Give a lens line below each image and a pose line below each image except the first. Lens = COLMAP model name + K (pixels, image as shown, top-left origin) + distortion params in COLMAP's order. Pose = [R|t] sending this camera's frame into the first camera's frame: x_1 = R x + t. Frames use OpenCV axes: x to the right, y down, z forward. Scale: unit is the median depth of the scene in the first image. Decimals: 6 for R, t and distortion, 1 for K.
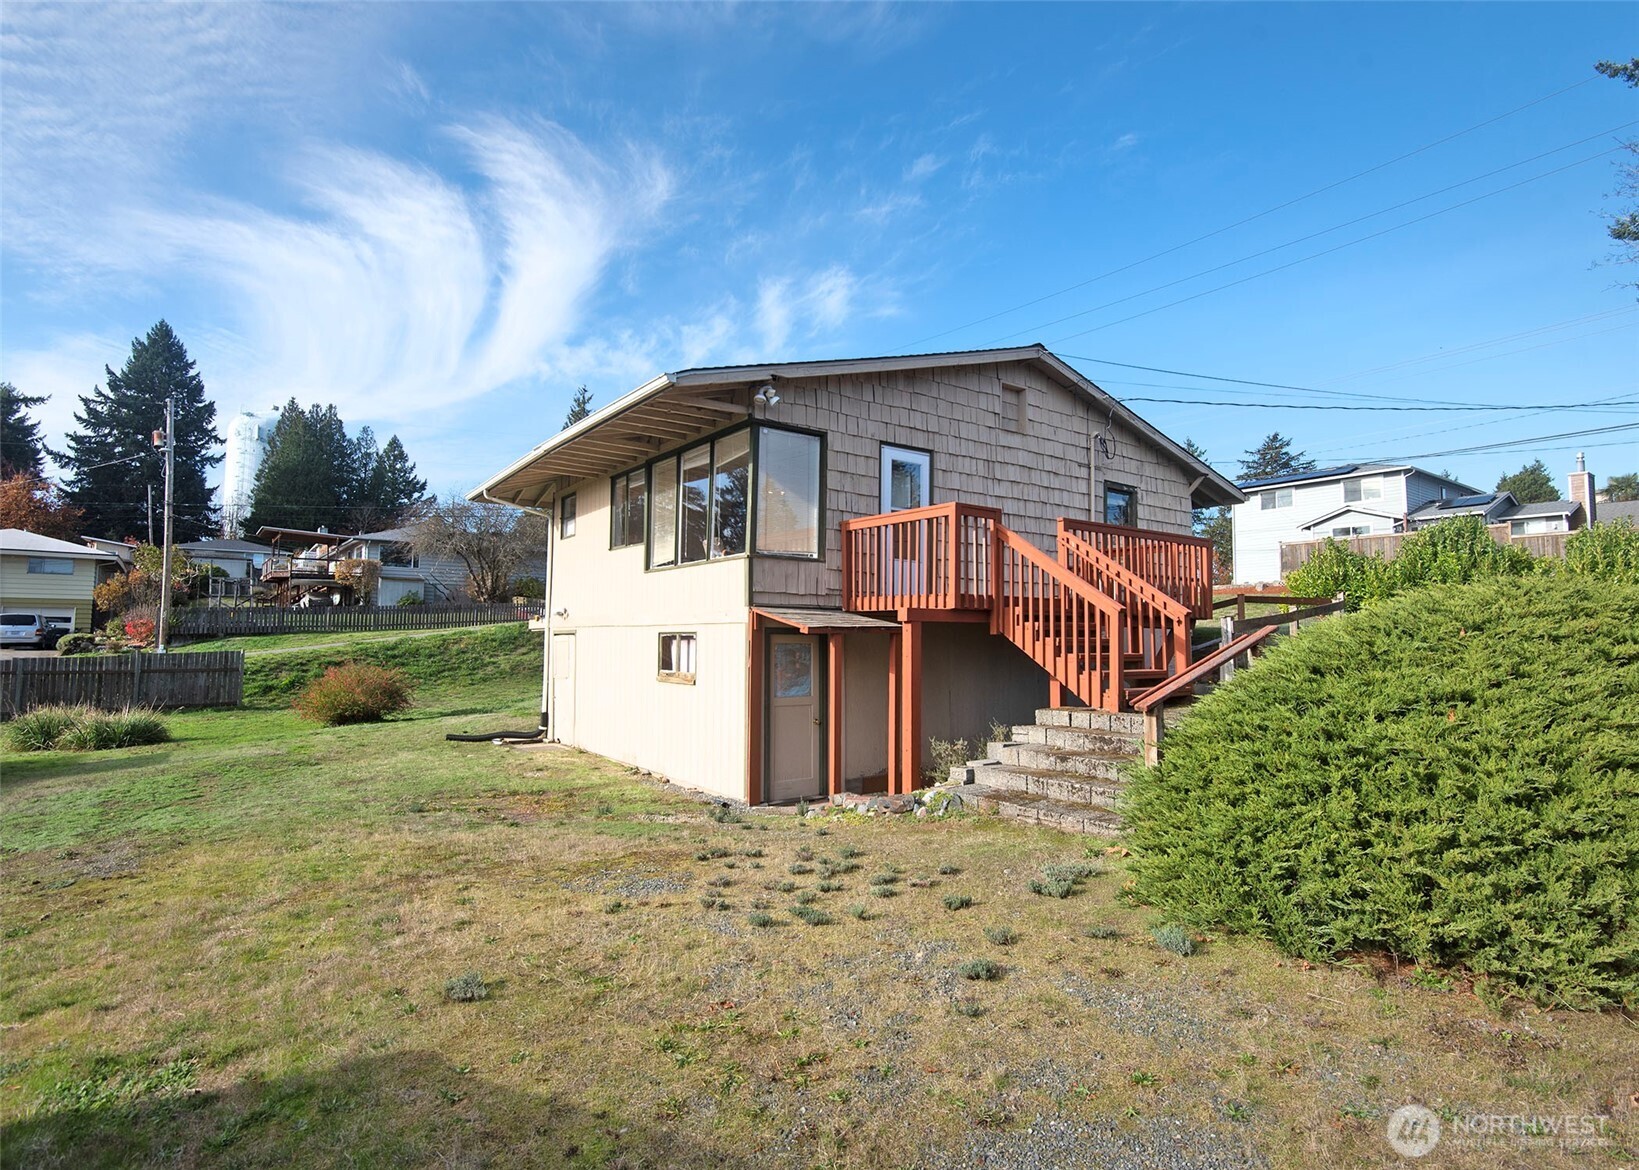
lens RADIAL K [[821.7, 0, 819.5], [0, 821.7, 585.0], [0, 0, 1]] dist [0.000838, -0.000607]
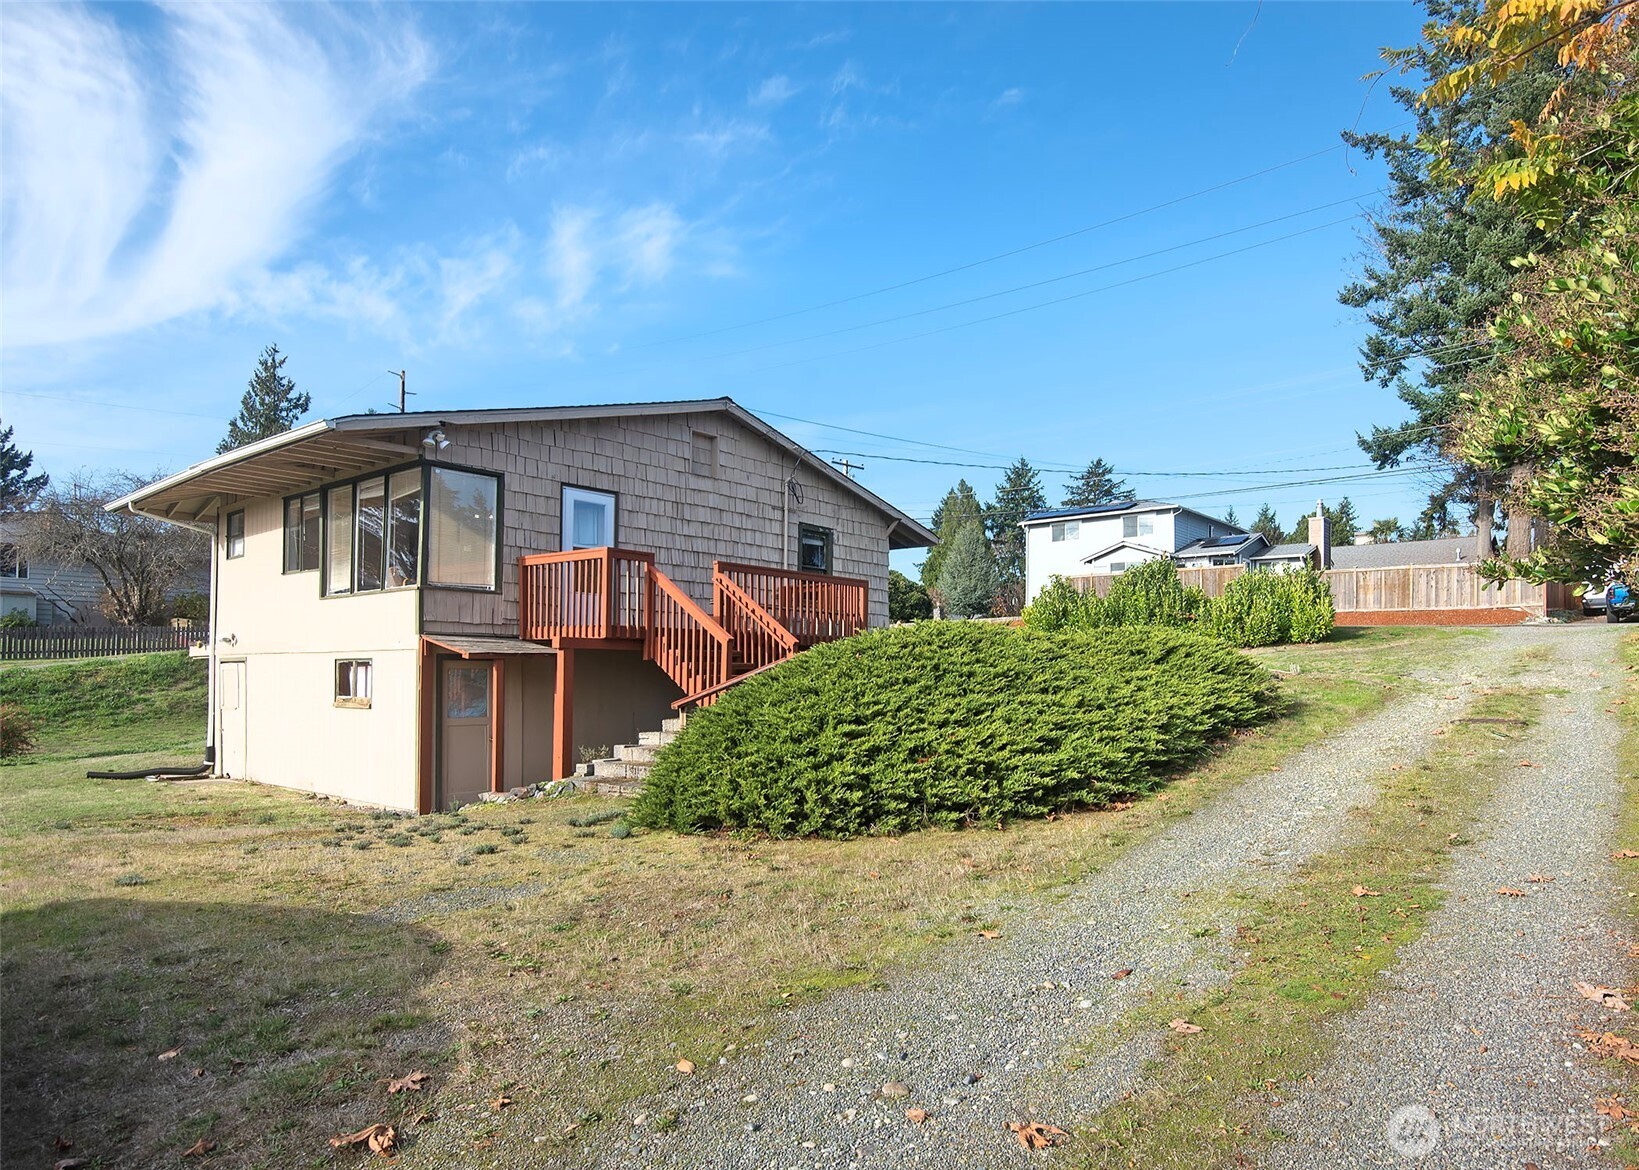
lens RADIAL K [[948.3, 0, 877.8], [0, 948.3, 662.2], [0, 0, 1]] dist [0.036210, -0.040191]
pose [[0.961507, 0.001736, 0.274776, 0.127934], [-0.016485, 0.998543, 0.051376, -0.010117], [-0.274287, -0.053928, 0.960135, -0.326324]]
